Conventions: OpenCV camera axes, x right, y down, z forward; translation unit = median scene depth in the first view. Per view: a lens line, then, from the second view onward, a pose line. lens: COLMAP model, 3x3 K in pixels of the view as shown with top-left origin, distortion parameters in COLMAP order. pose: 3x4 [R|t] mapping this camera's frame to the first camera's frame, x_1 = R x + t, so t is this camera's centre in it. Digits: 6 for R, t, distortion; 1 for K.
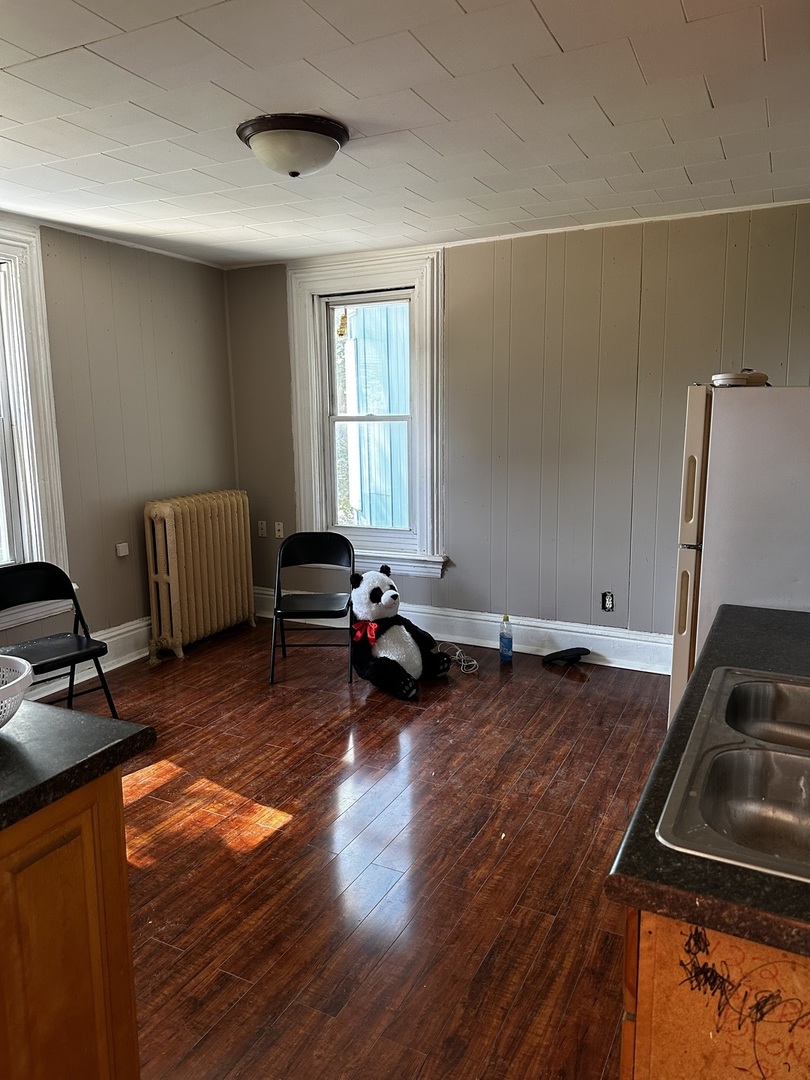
lens RADIAL K [[761.5, 0, 406.6], [0, 761.5, 538.5], [0, 0, 1]] dist [-0.006184, -0.003867]
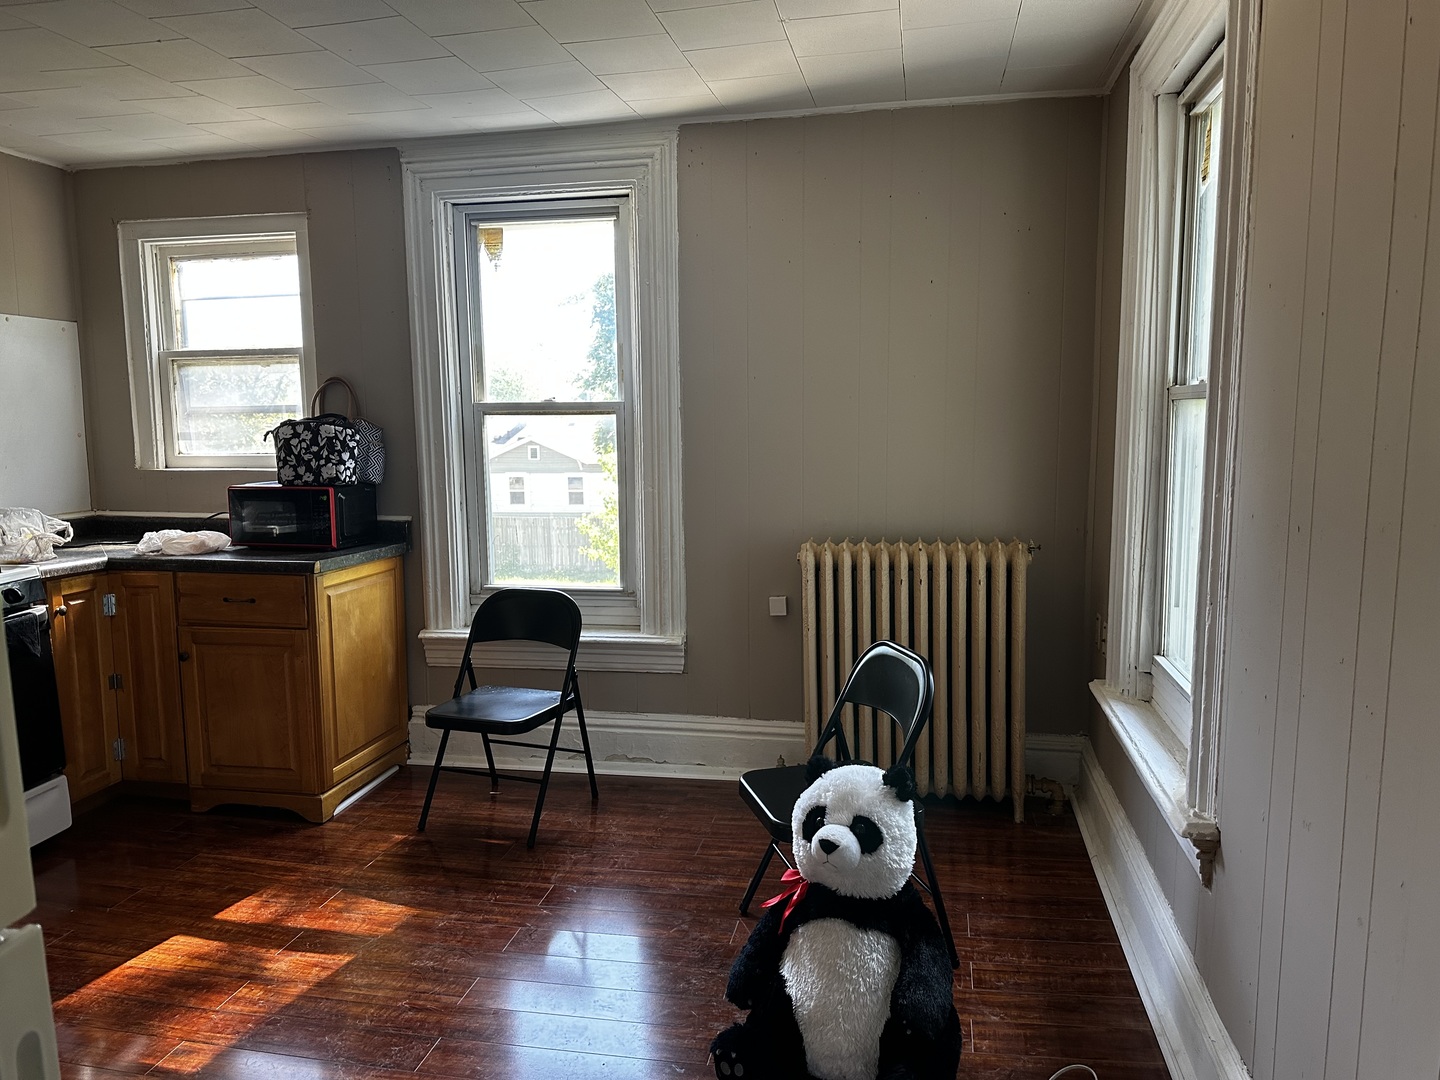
lens RADIAL K [[1015.3, 0, 721.1], [0, 1015.3, 544.2], [0, 0, 1]] dist [-0.006184, -0.003867]
pose [[0.260189, 0.140905, -0.955221, 0.480233], [-0.143527, 0.983948, 0.106048, -0.137413], [0.954831, 0.109507, 0.276236, 0.825013]]
